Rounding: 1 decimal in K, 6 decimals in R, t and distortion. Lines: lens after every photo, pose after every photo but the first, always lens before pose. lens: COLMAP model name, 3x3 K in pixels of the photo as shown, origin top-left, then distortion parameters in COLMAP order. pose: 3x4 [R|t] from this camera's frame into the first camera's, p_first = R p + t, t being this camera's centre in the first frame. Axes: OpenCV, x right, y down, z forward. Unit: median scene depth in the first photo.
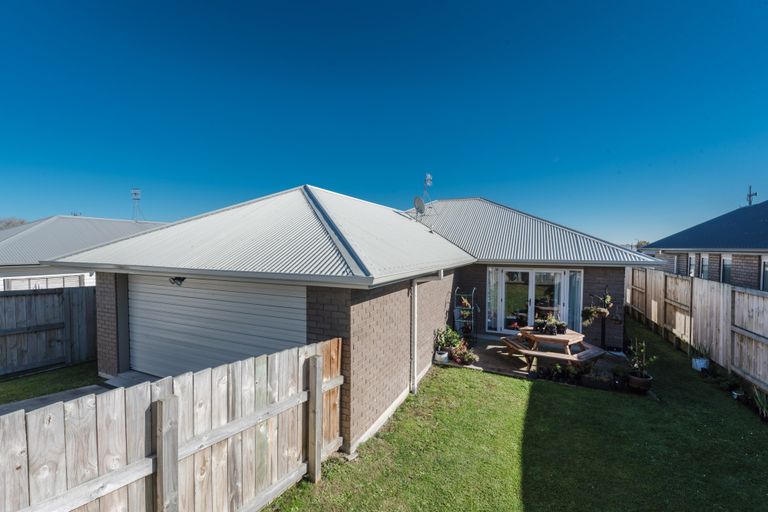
lens RADIAL K [[343.4, 0, 384.0], [0, 343.4, 257.2], [0, 0, 1]] dist [0.008039, 0.000335]
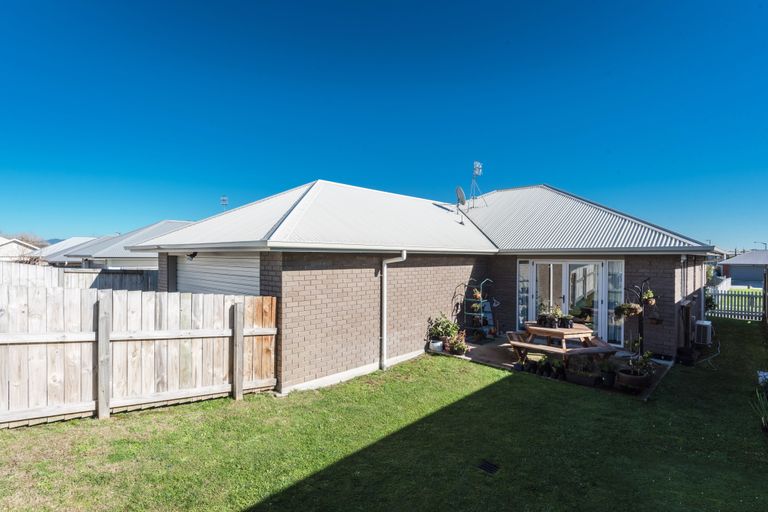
lens RADIAL K [[402.4, 0, 383.9], [0, 402.4, 256.0], [0, 0, 1]] dist [0.018586, -0.001286]
pose [[0.944562, -0.003096, -0.328320, 0.576978], [-0.008311, 0.999410, -0.033334, 0.105677], [0.328229, 0.034215, 0.943978, -0.197737]]
